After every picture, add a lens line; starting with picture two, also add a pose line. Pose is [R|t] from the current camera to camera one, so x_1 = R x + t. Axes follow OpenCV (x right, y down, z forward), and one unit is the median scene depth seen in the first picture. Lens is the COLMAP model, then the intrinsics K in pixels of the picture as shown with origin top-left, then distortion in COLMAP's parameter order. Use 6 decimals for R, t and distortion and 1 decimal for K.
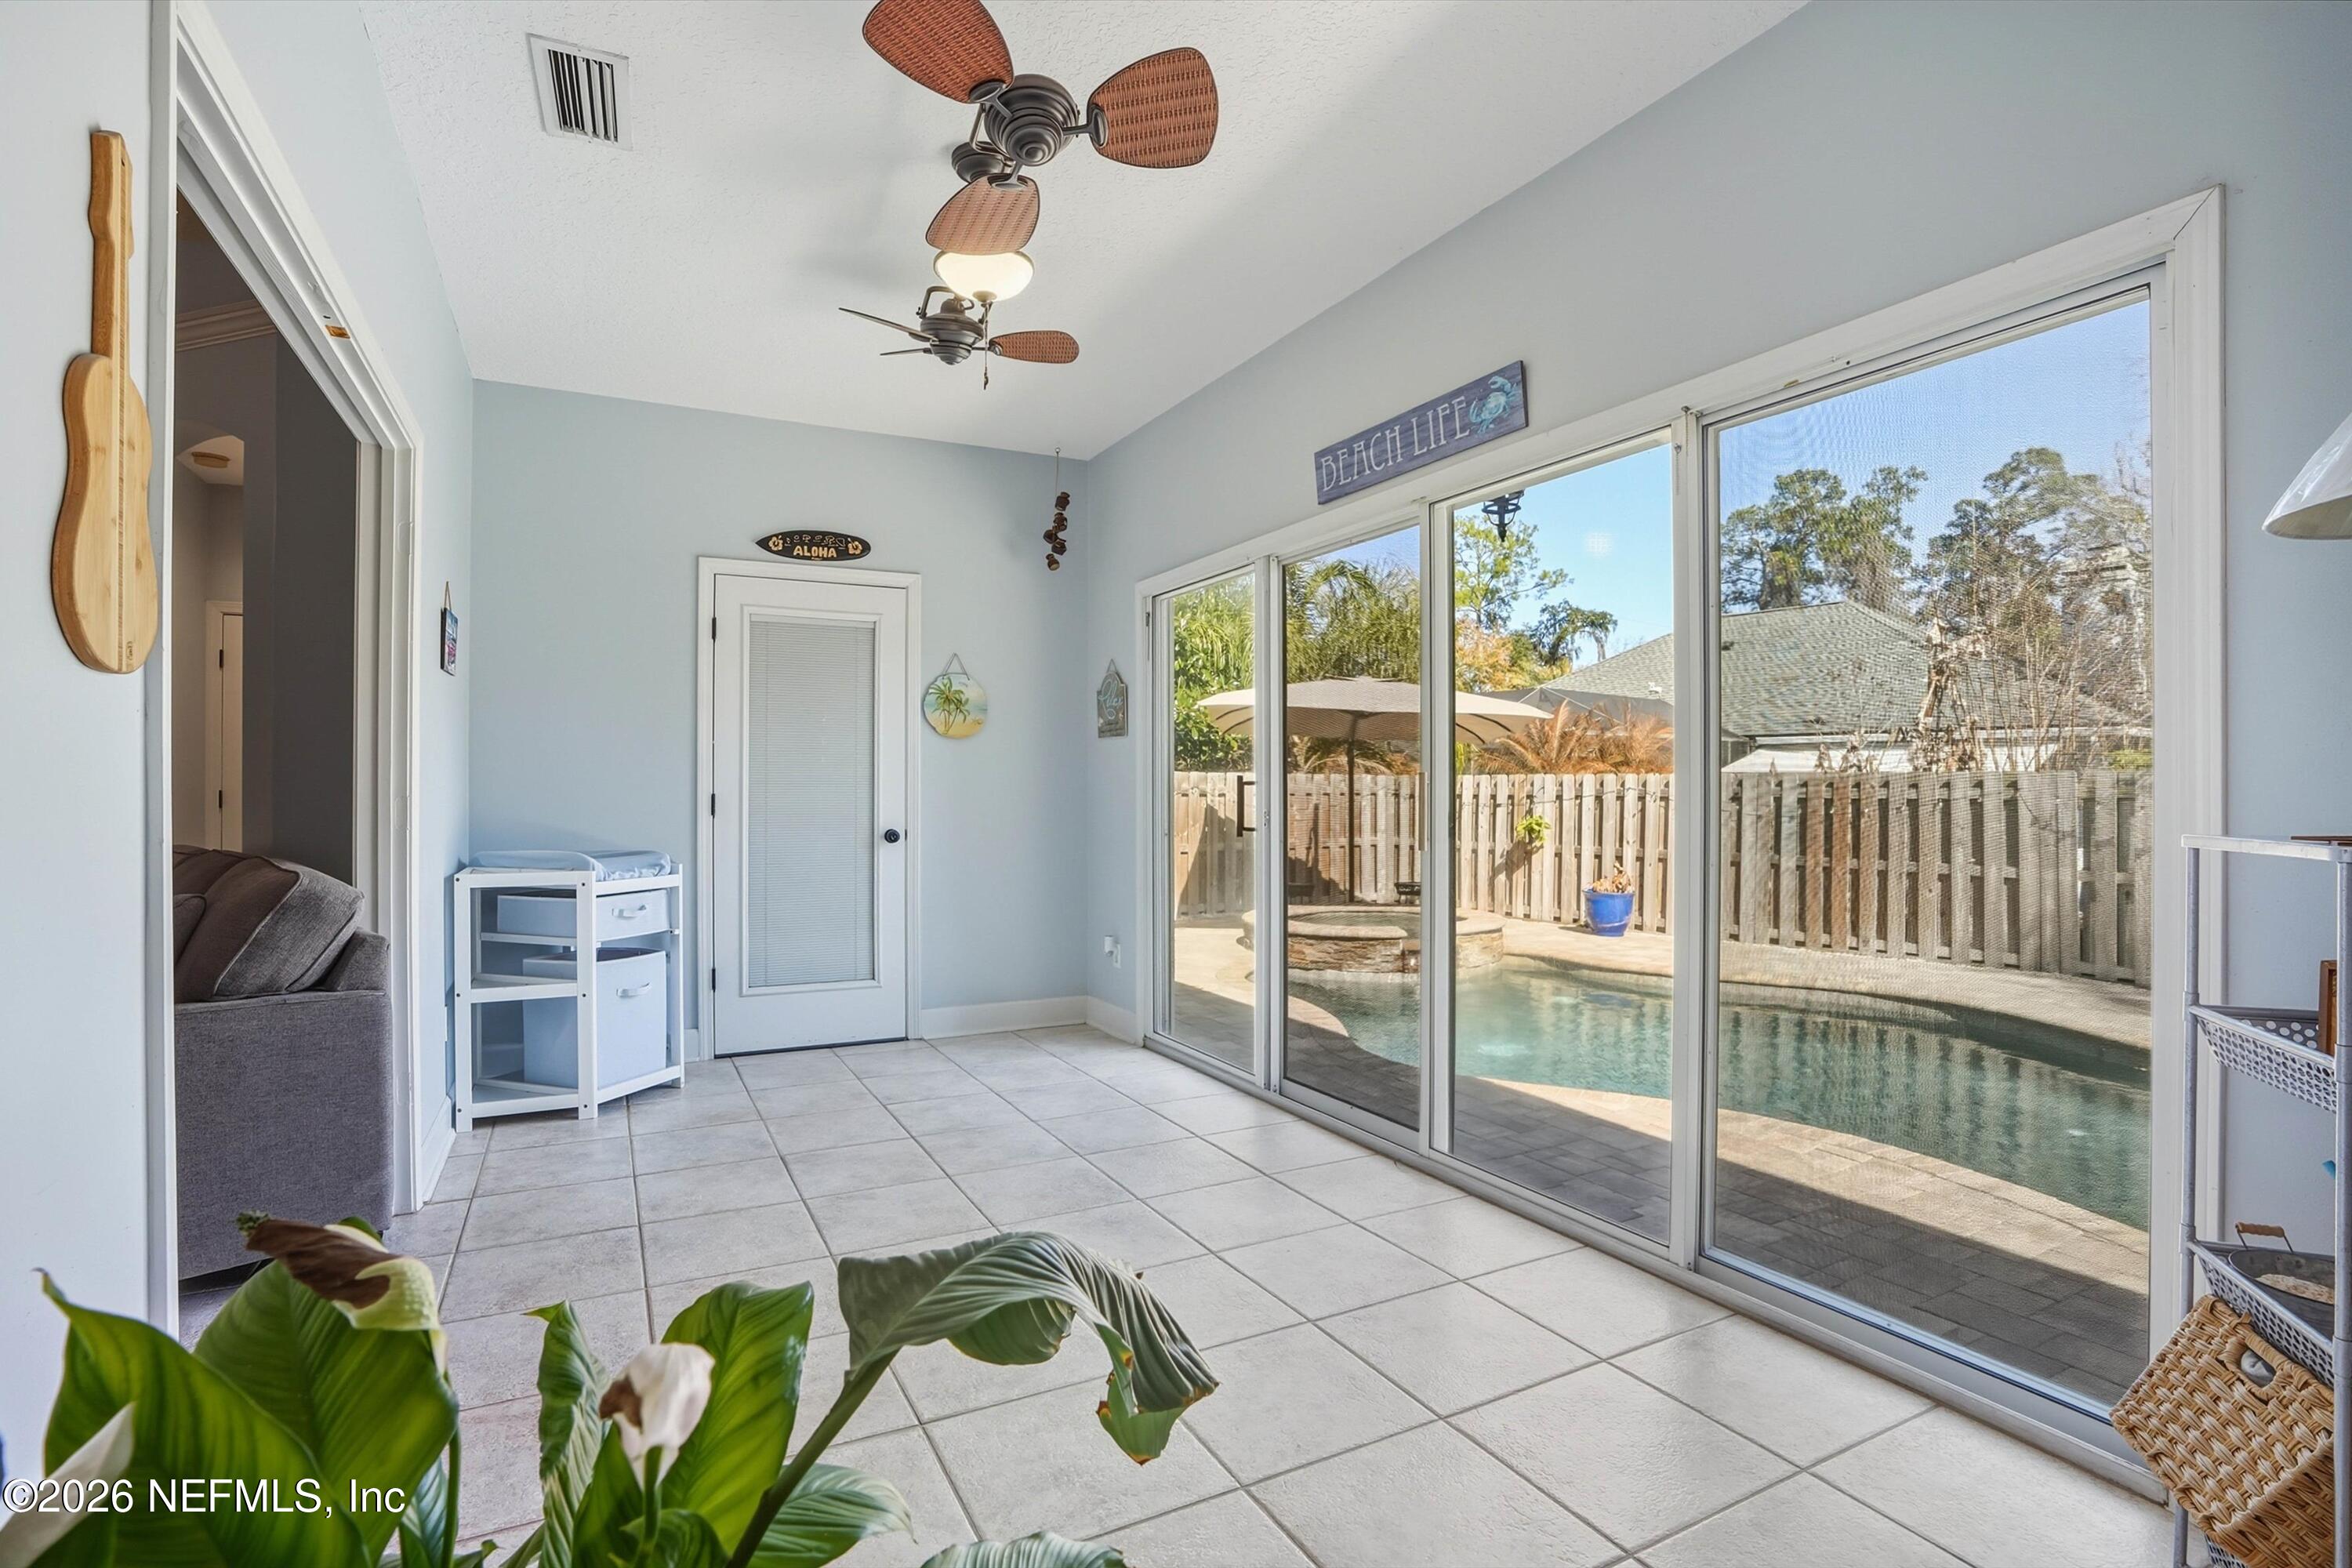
lens RADIAL K [[1122.3, 0, 1193.1], [0, 1122.3, 793.3], [0, 0, 1]] dist [-0.057740, 0.016652]
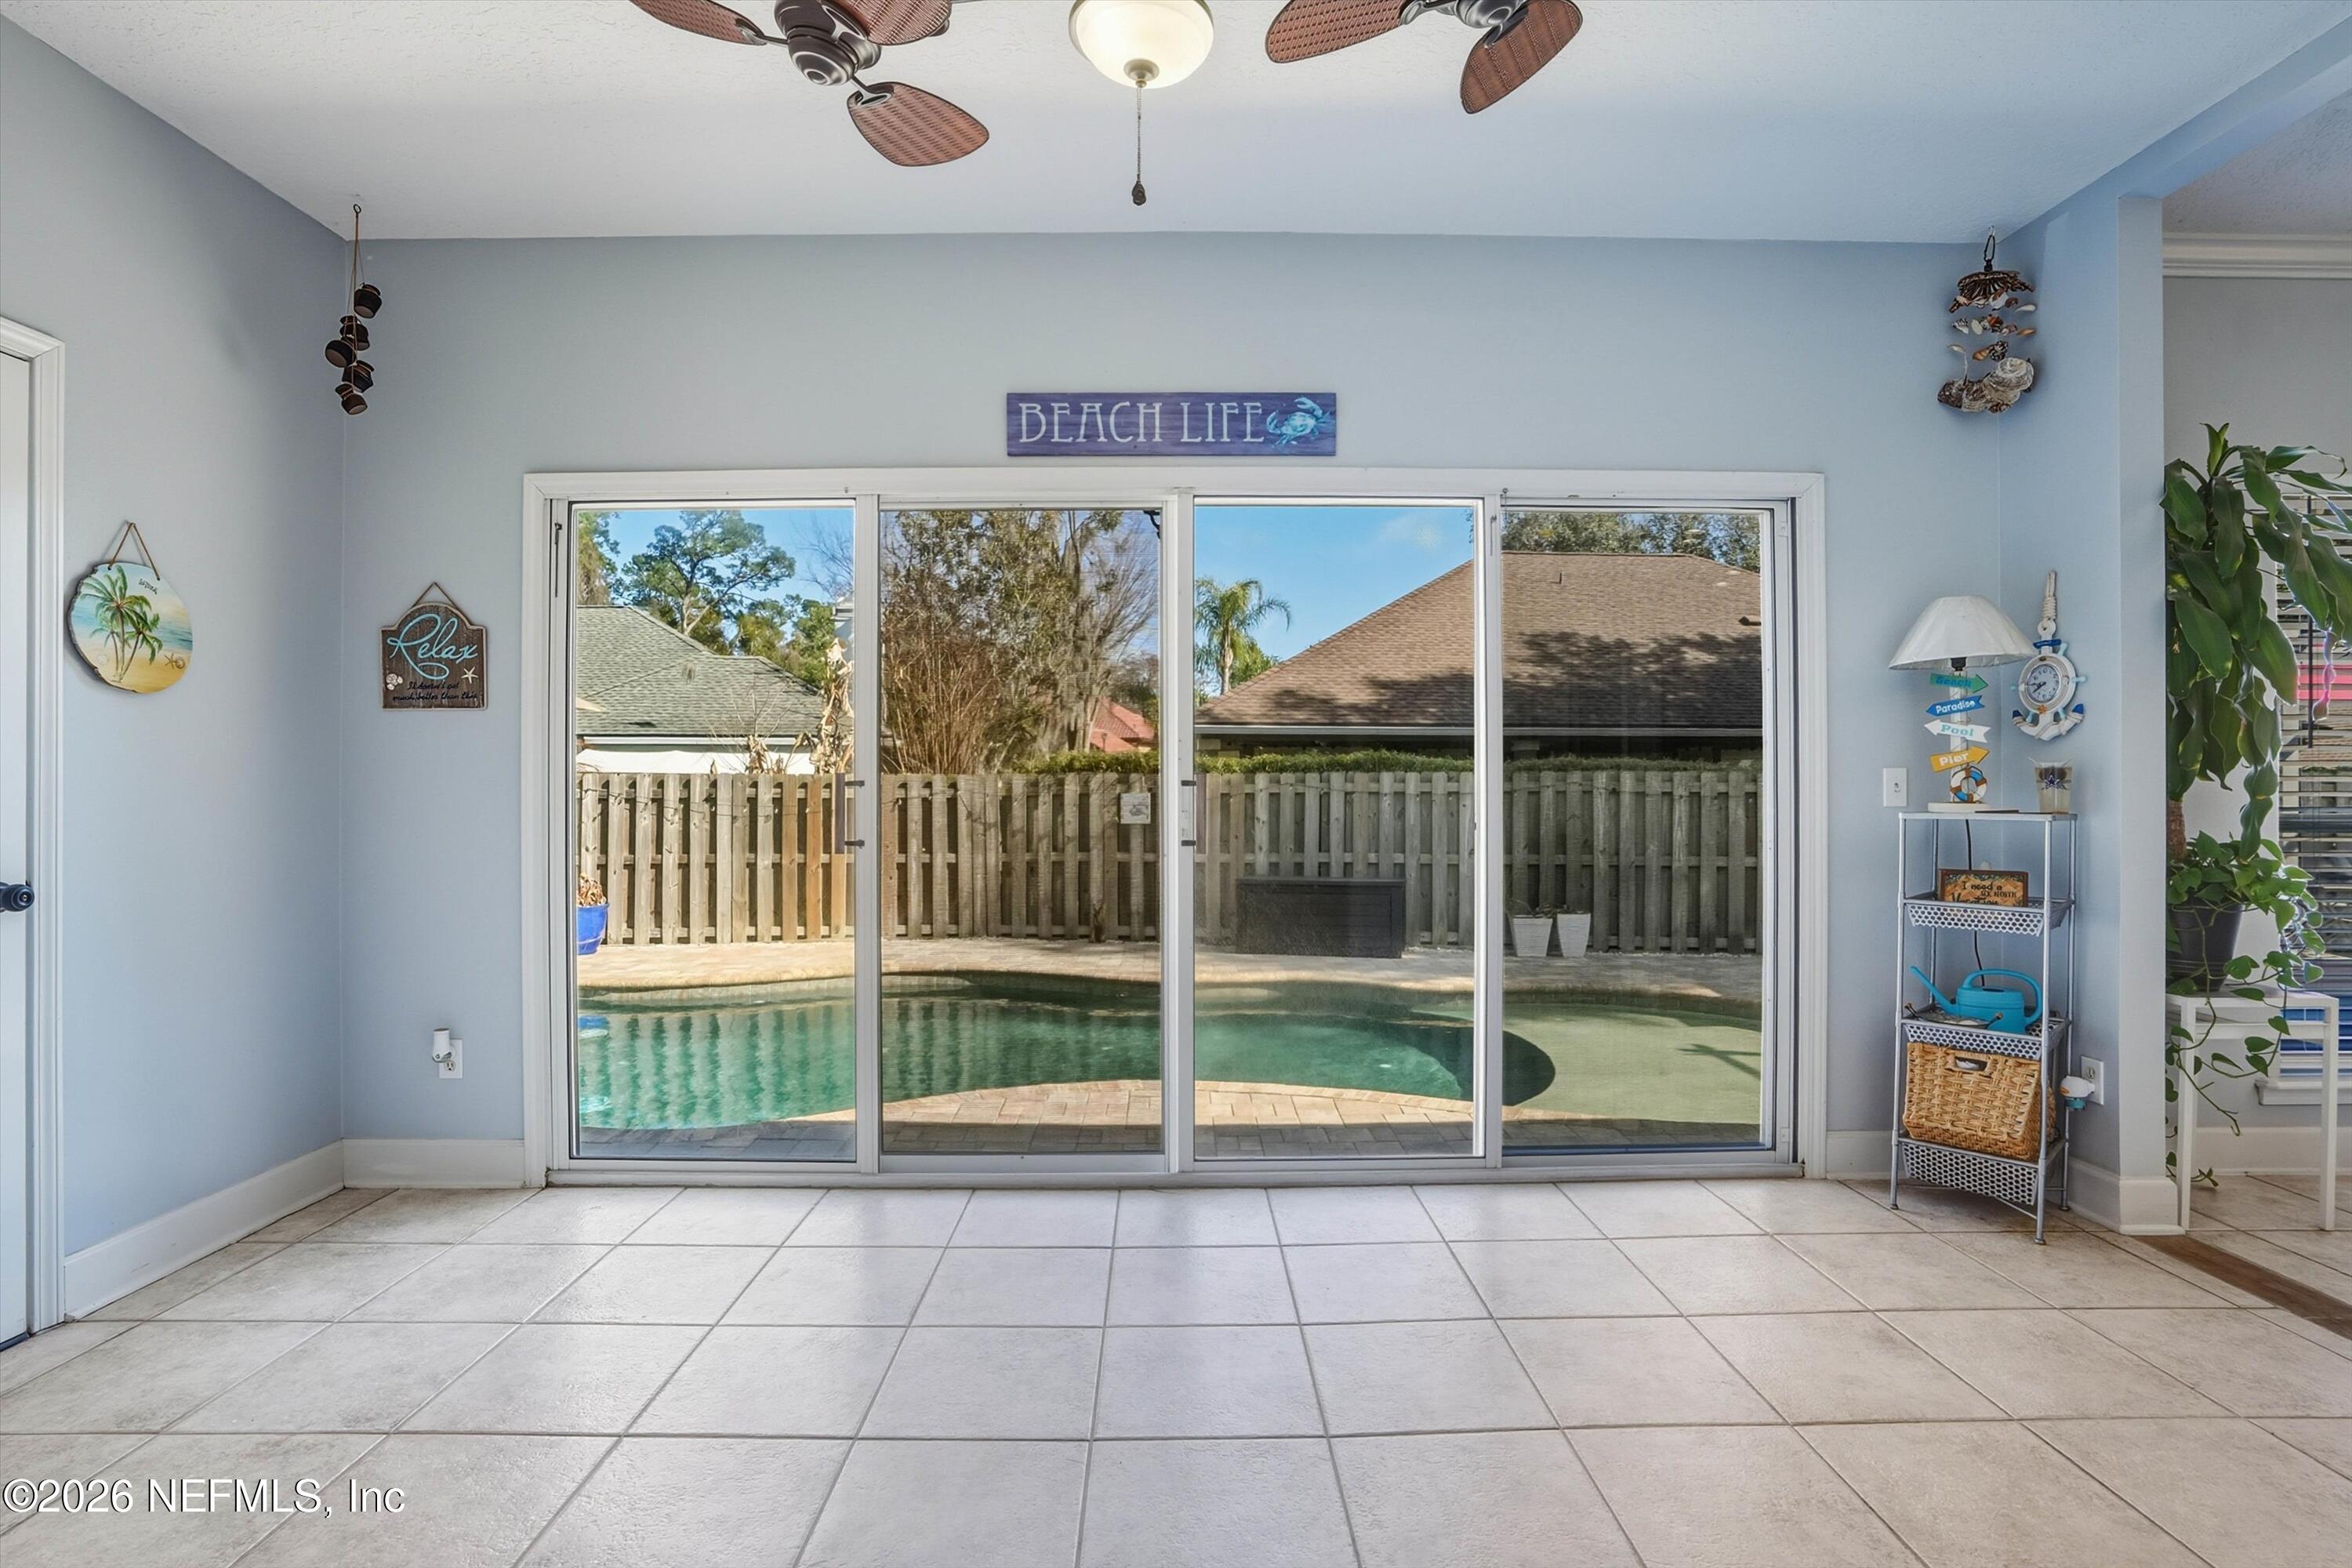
lens RADIAL K [[1122.3, 0, 1176.4], [0, 1122.3, 786.9], [0, 0, 1]] dist [-0.057740, 0.016652]
pose [[0.464619, -0.000107, 0.885511, -0.236459], [0.006009, 0.999977, -0.003032, -0.001324], [-0.885490, 0.006730, 0.464609, 0.203247]]
